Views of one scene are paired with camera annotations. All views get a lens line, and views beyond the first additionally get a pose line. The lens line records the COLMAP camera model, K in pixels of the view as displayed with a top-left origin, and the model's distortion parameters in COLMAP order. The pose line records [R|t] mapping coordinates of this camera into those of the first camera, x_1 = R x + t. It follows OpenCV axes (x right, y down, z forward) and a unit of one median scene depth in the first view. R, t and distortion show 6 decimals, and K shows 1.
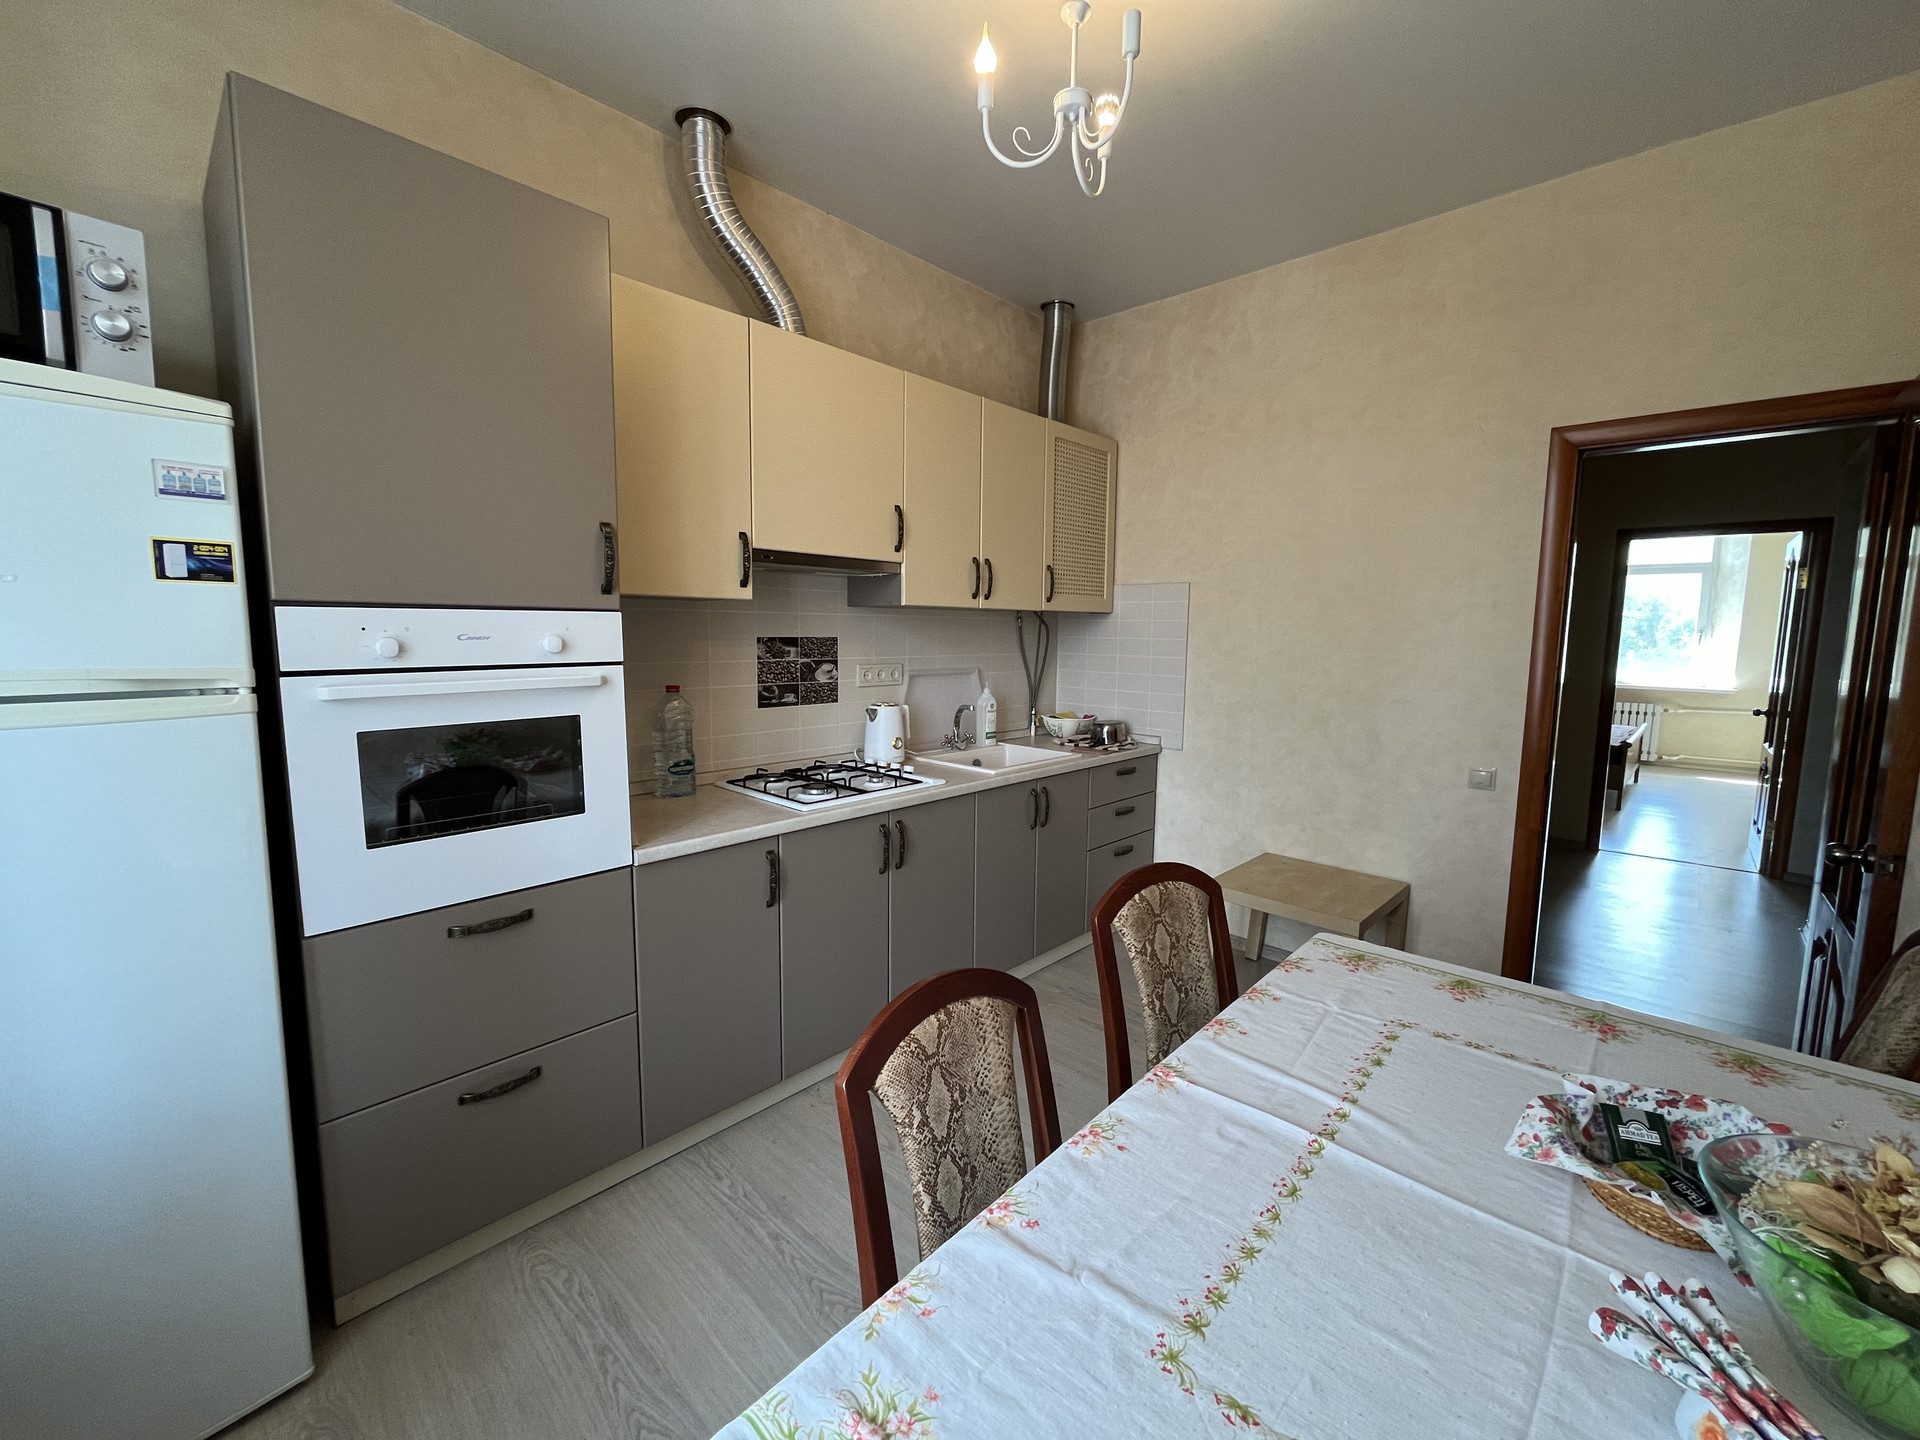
lens RADIAL K [[775.7, 0, 961.4], [0, 775.7, 715.8], [0, 0, 1]] dist [-0.001783, -0.000199]
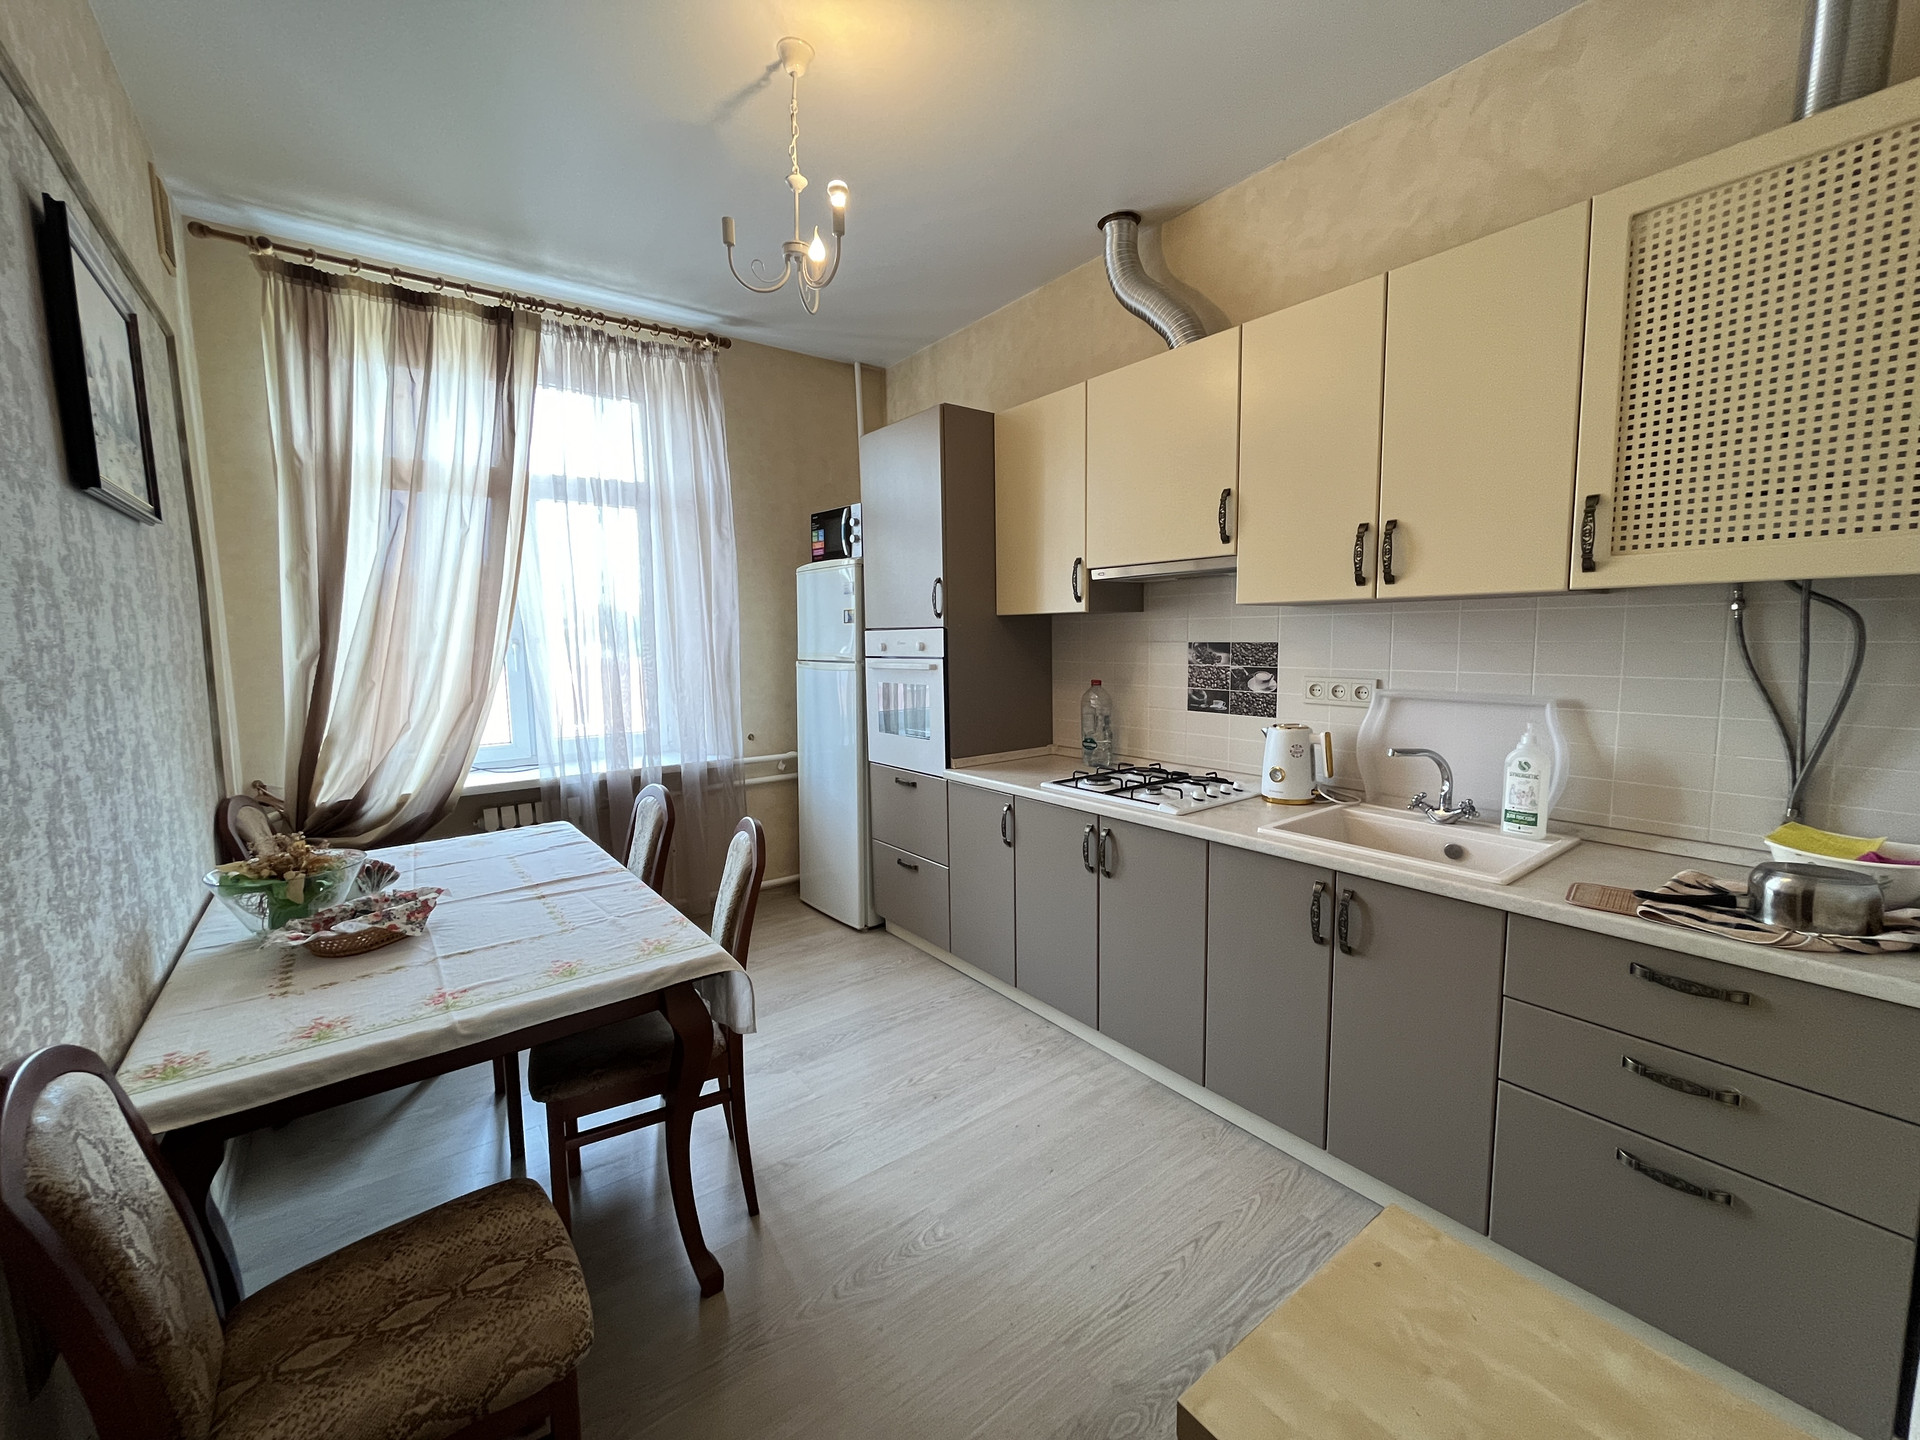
lens RADIAL K [[775.7, 0, 963.0], [0, 775.7, 718.8], [0, 0, 1]] dist [-0.001783, -0.000199]
pose [[-0.163477, 0.099196, -0.981548, 0.810635], [-0.097091, 0.988485, 0.116067, -0.089870], [0.981758, 0.114274, -0.151963, 0.854603]]
